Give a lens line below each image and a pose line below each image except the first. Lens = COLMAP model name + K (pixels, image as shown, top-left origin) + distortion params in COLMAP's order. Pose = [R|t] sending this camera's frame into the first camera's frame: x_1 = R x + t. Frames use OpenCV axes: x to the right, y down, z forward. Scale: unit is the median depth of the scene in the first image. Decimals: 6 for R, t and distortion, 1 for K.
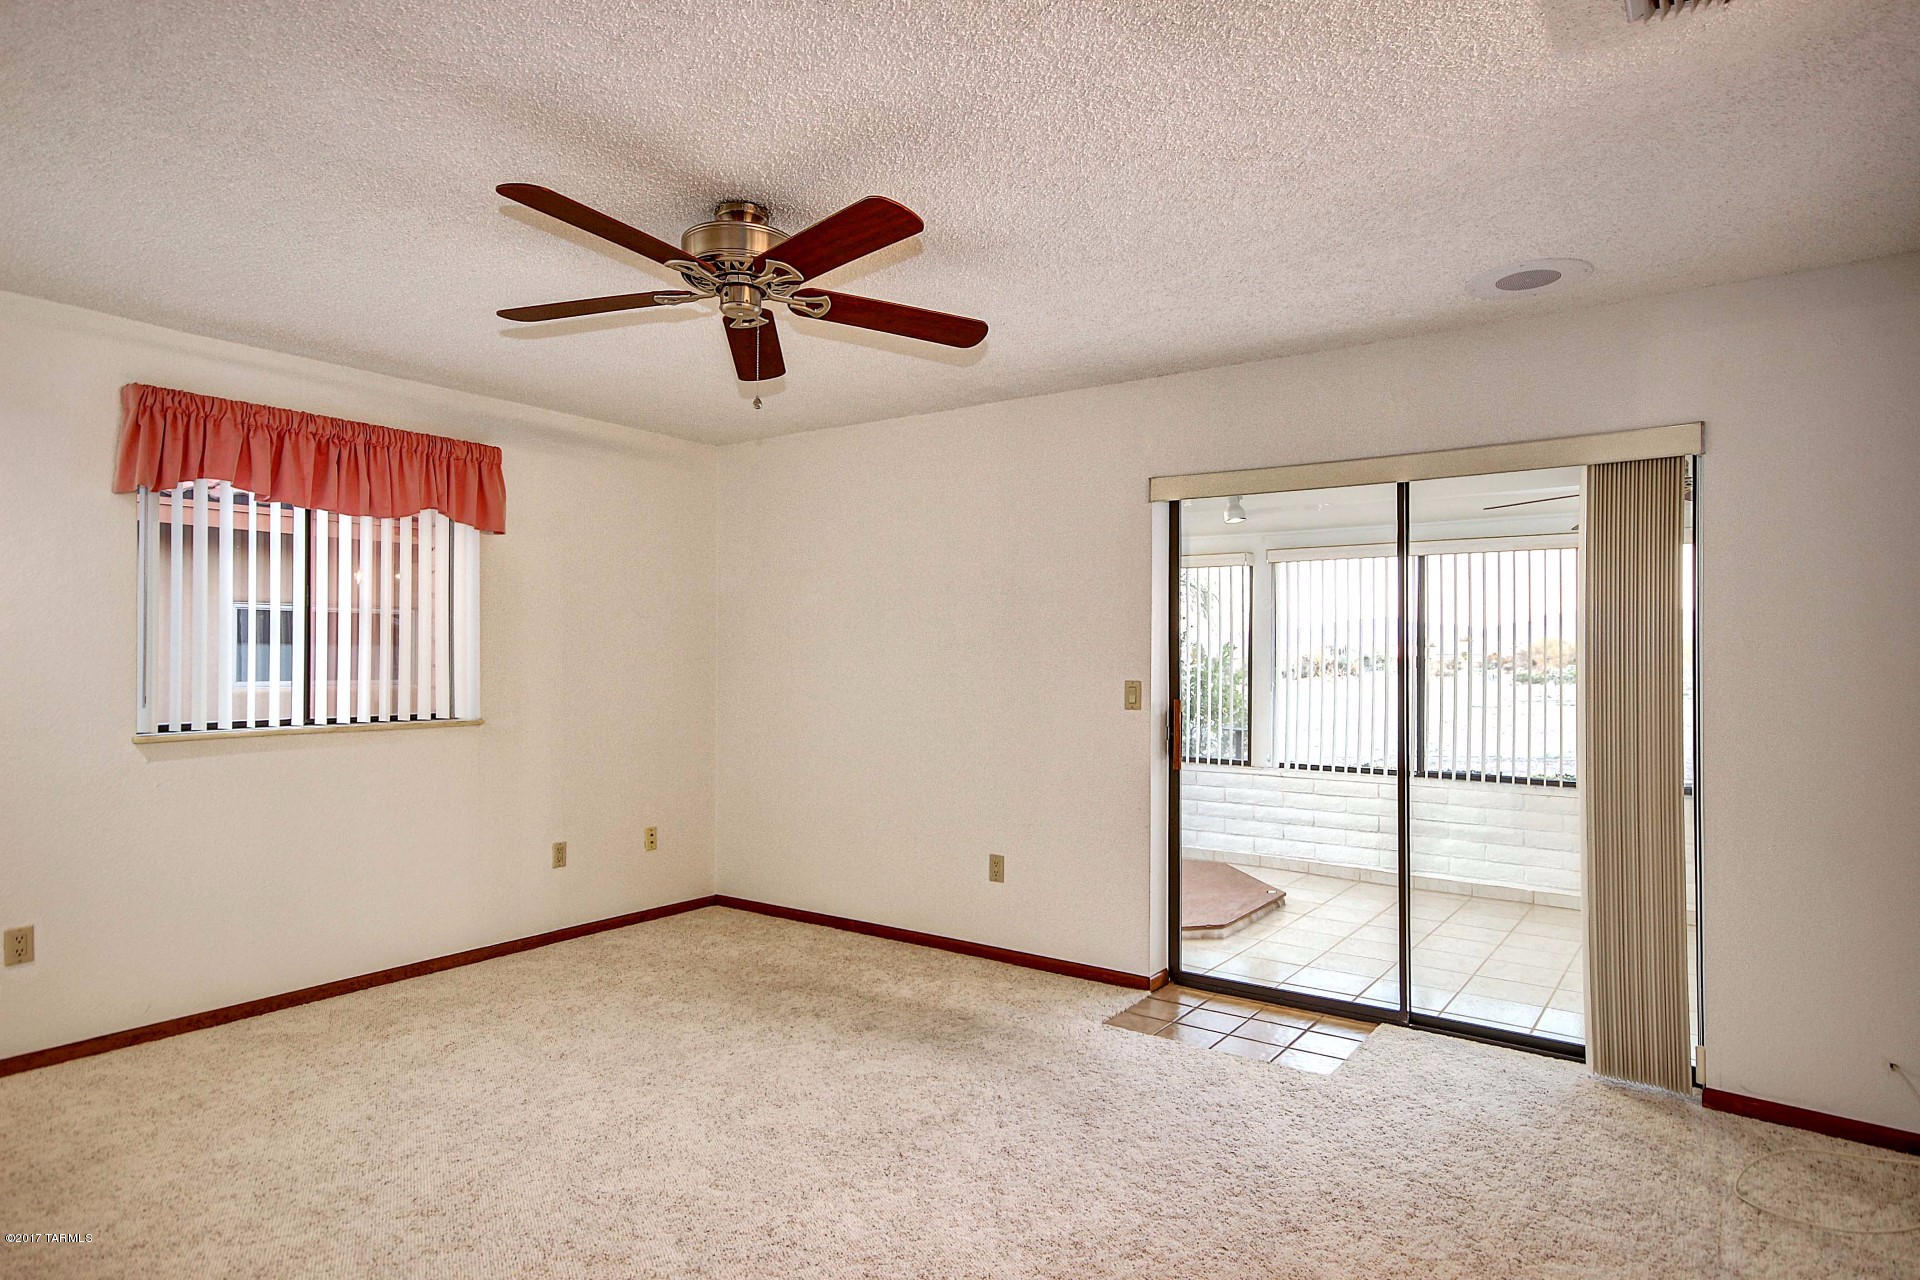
lens RADIAL K [[1099.5, 0, 960.0], [0, 1099.5, 640.0], [0, 0, 1]] dist [0.026451, 0.000303]
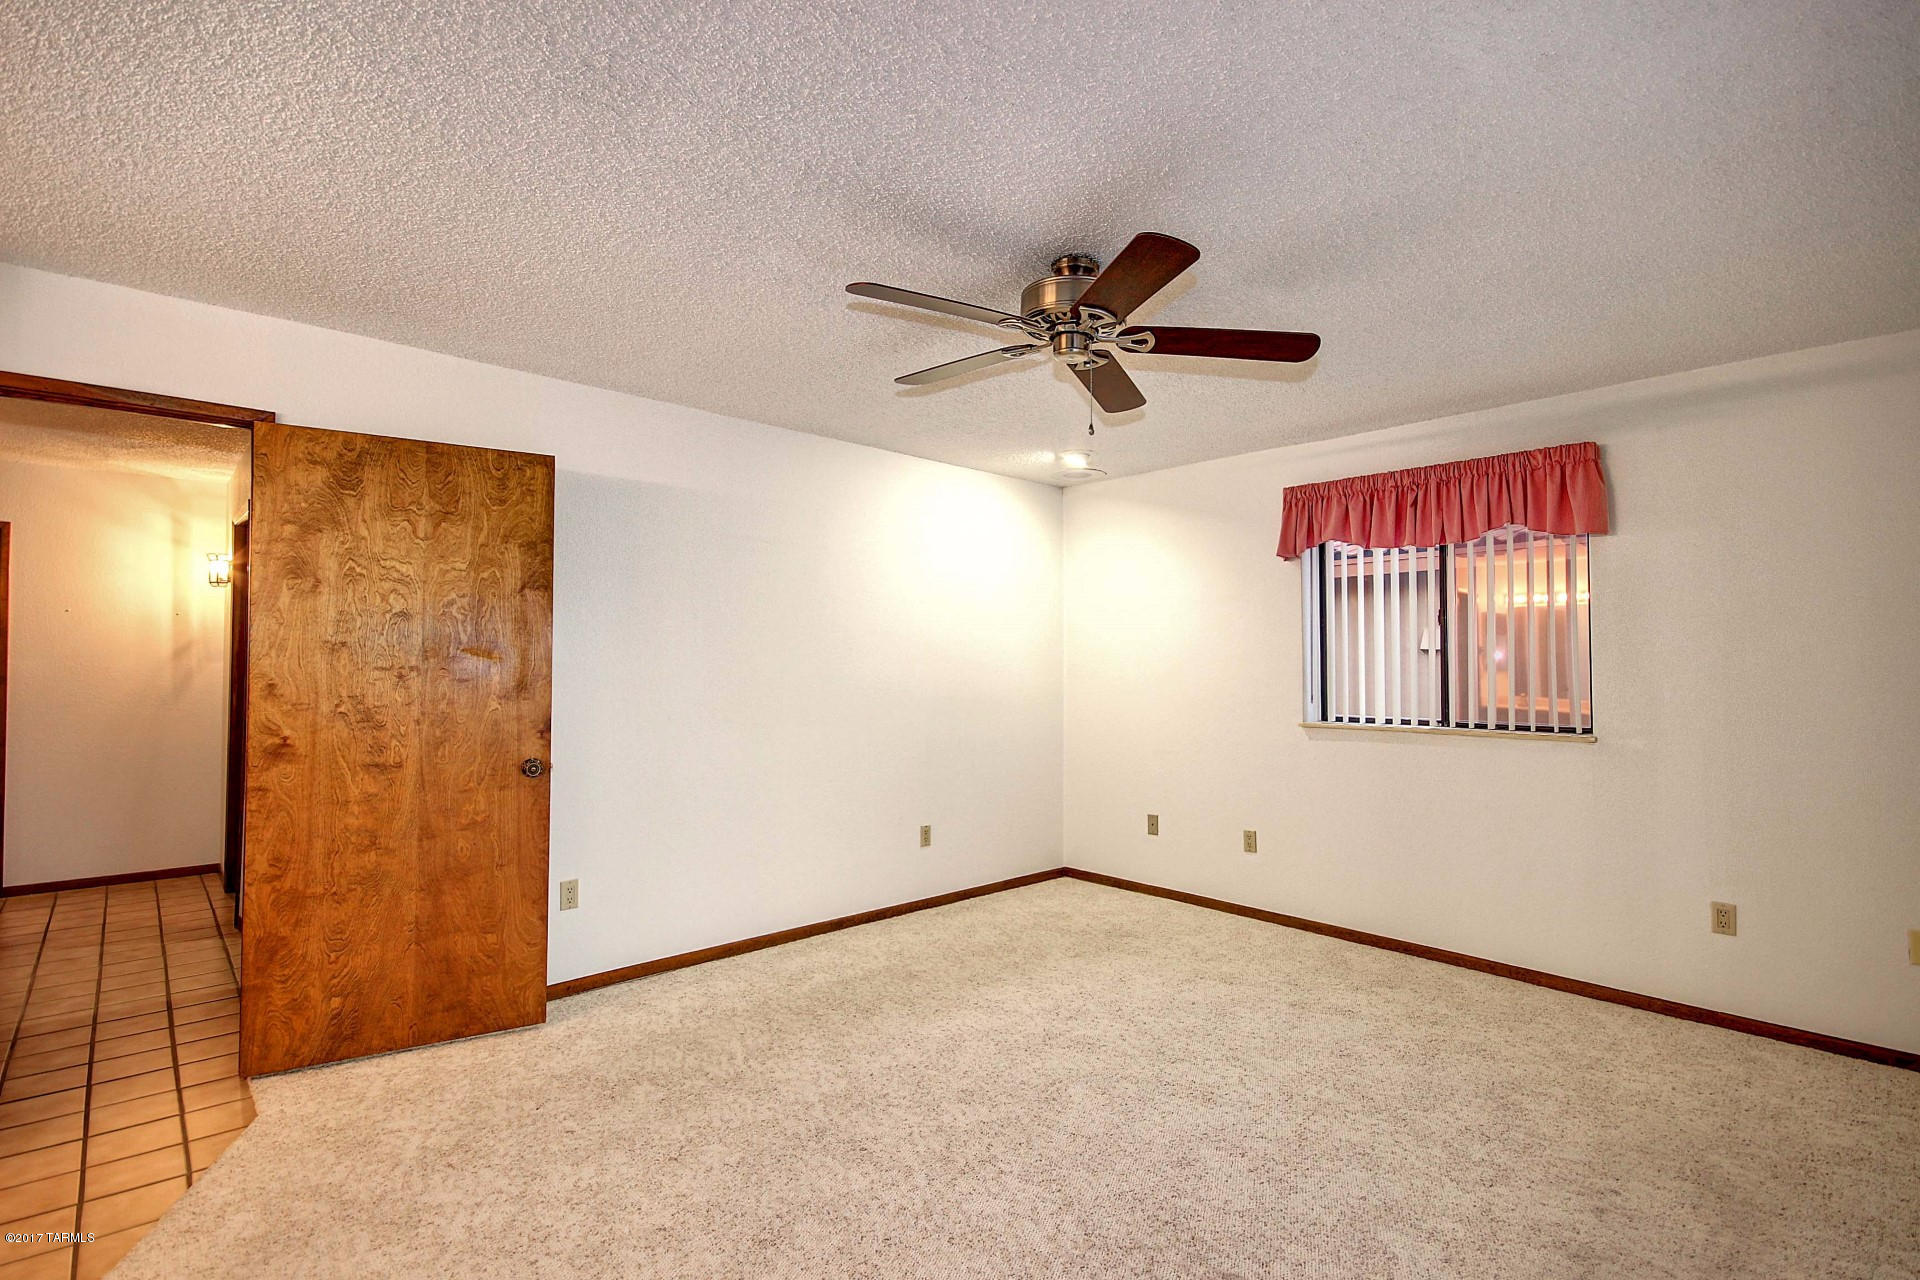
lens RADIAL K [[886.6, 0, 962.4], [0, 886.6, 649.9], [0, 0, 1]] dist [0.003300, -0.000979]
pose [[-0.202147, -0.023521, -0.979073, 0.460093], [0.008410, 0.999633, -0.025751, 0.015325], [0.979319, -0.013440, -0.201875, 0.717904]]
